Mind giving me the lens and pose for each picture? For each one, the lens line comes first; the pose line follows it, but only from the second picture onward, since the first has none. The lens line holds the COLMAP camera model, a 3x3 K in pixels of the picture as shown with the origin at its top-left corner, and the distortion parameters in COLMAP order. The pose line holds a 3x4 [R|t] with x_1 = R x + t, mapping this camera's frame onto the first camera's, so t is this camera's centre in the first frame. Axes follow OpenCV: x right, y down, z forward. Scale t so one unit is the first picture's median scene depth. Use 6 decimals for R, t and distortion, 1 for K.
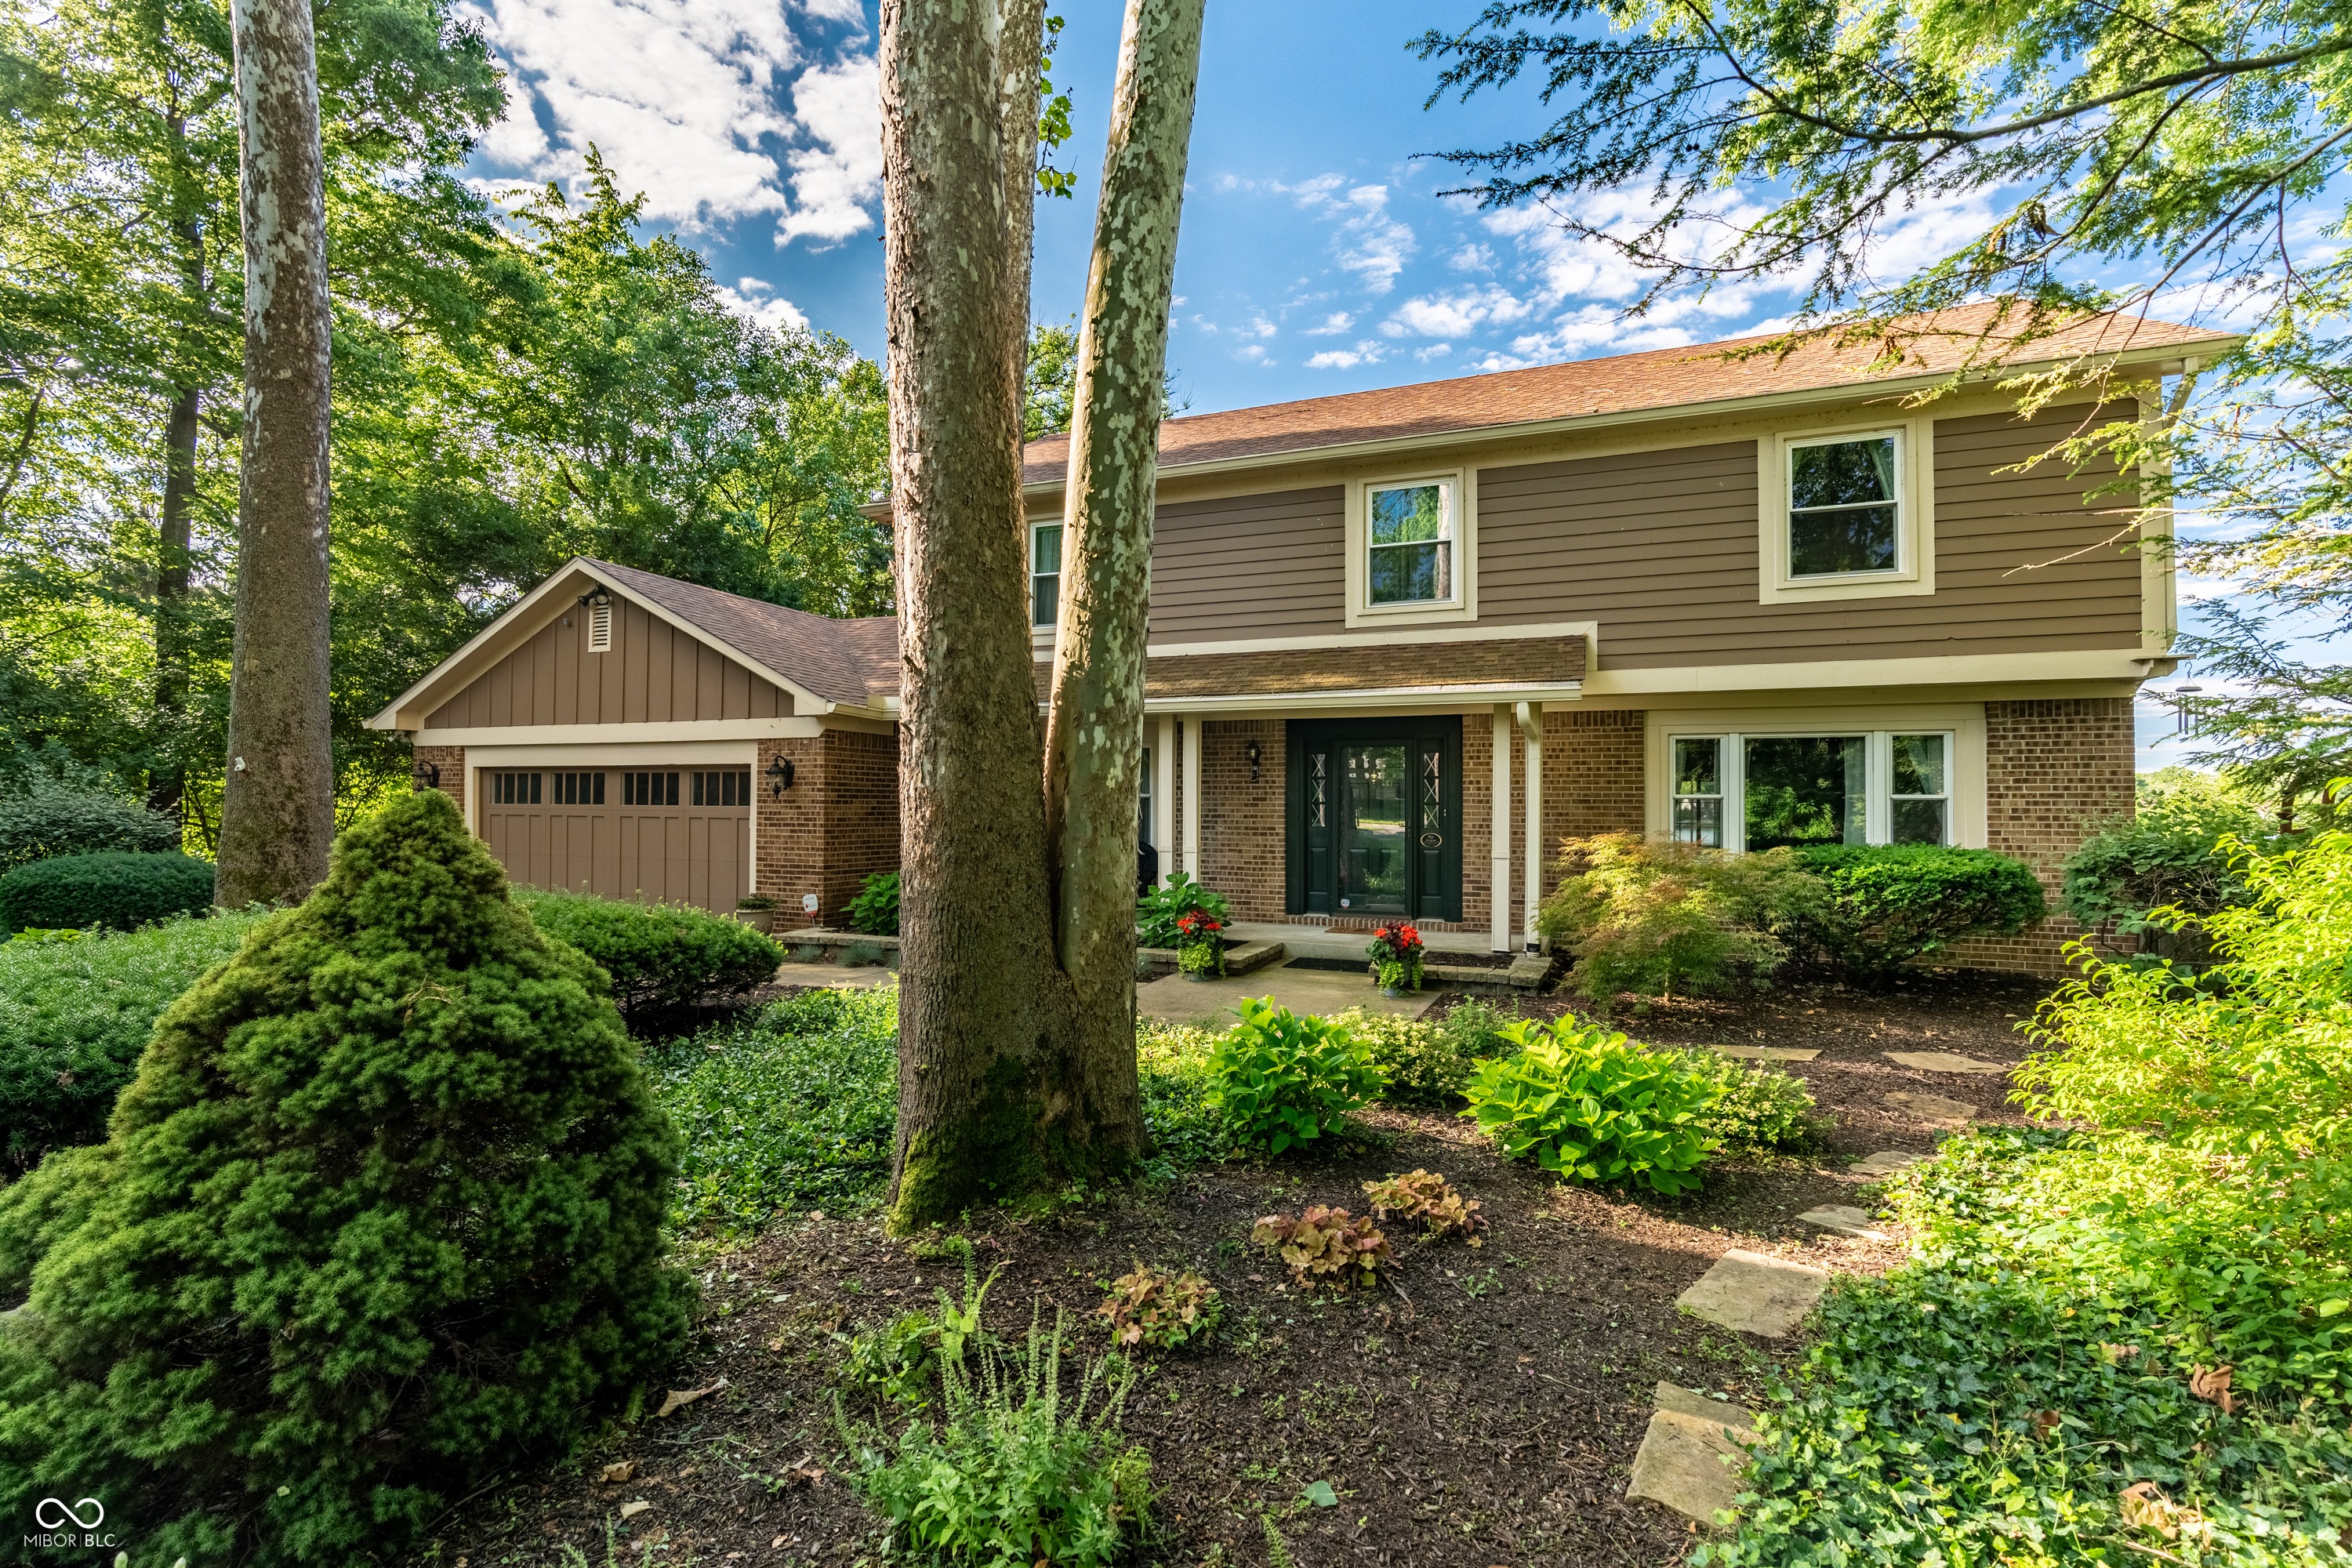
lens RADIAL K [[1075.6, 0, 1176.0], [0, 1075.6, 784.0], [0, 0, 1]] dist [-0.000202, 0.000494]
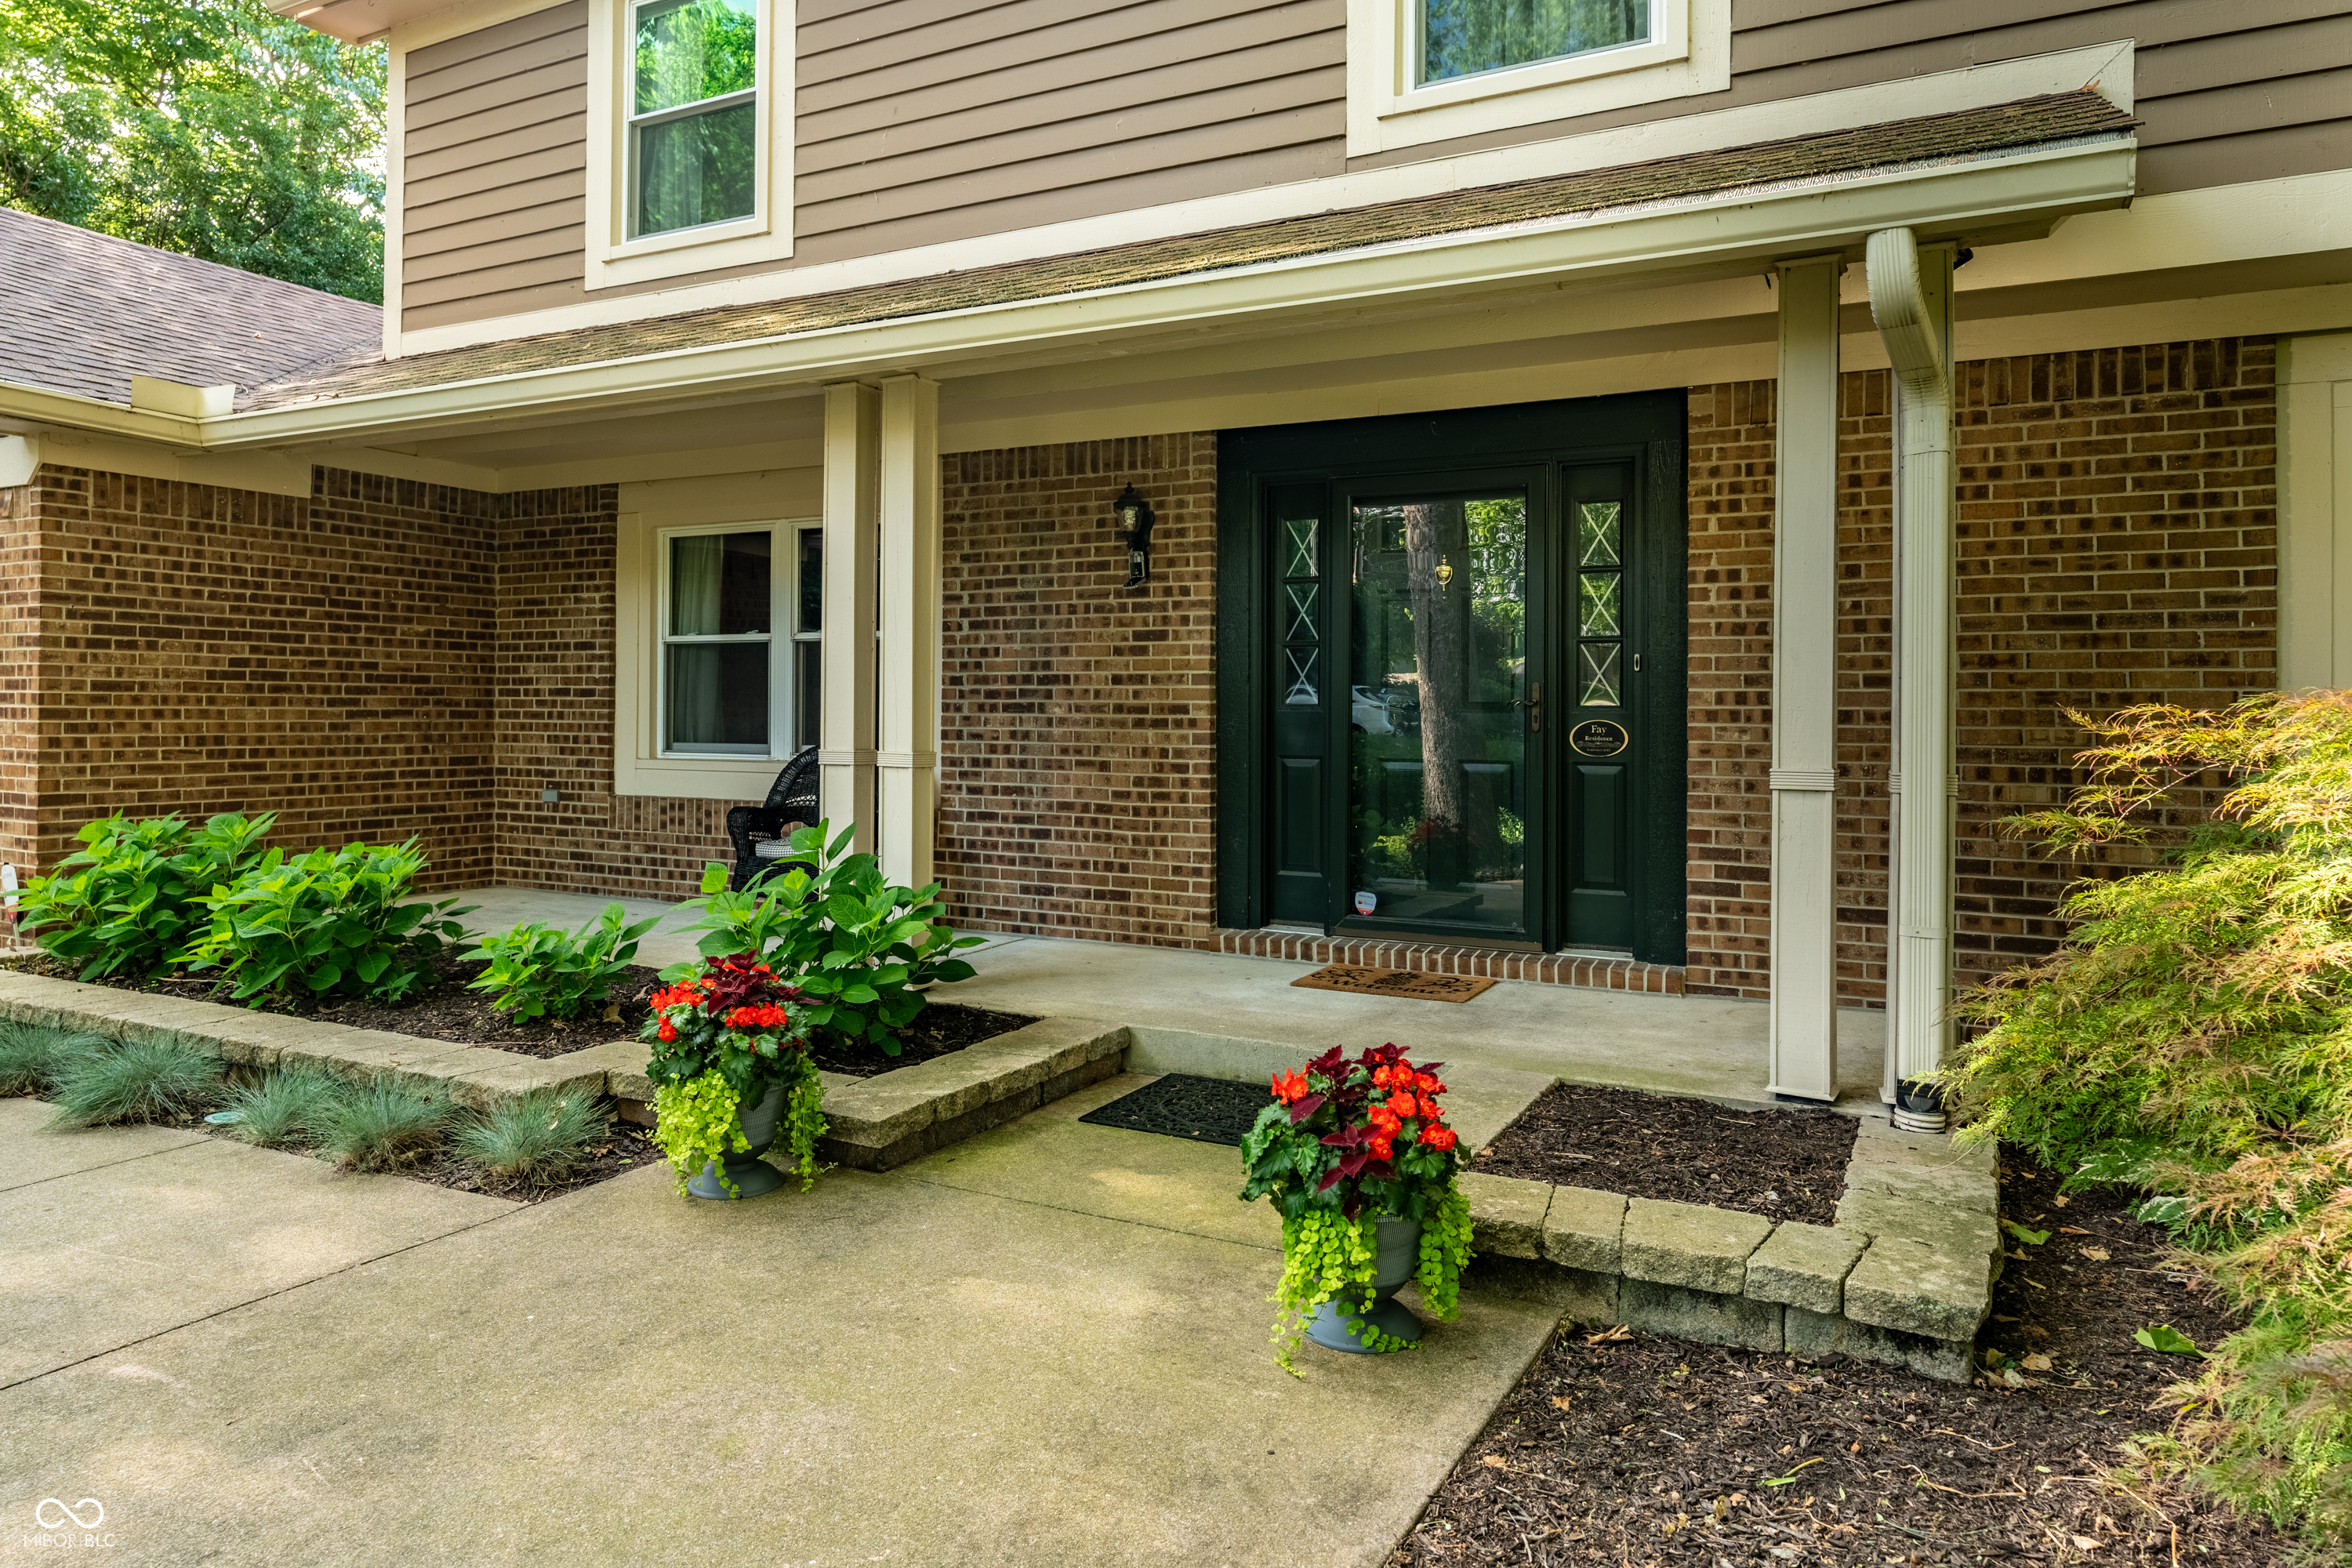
lens RADIAL K [[1395.8, 0, 1100.6], [0, 1395.8, 709.4], [0, 0, 1]] dist [0.001856, 0.000832]
pose [[0.985235, -0.003339, -0.171173, 0.155510], [0.006668, 0.999800, 0.018876, 0.033113], [0.171076, -0.019739, 0.985060, 0.514651]]
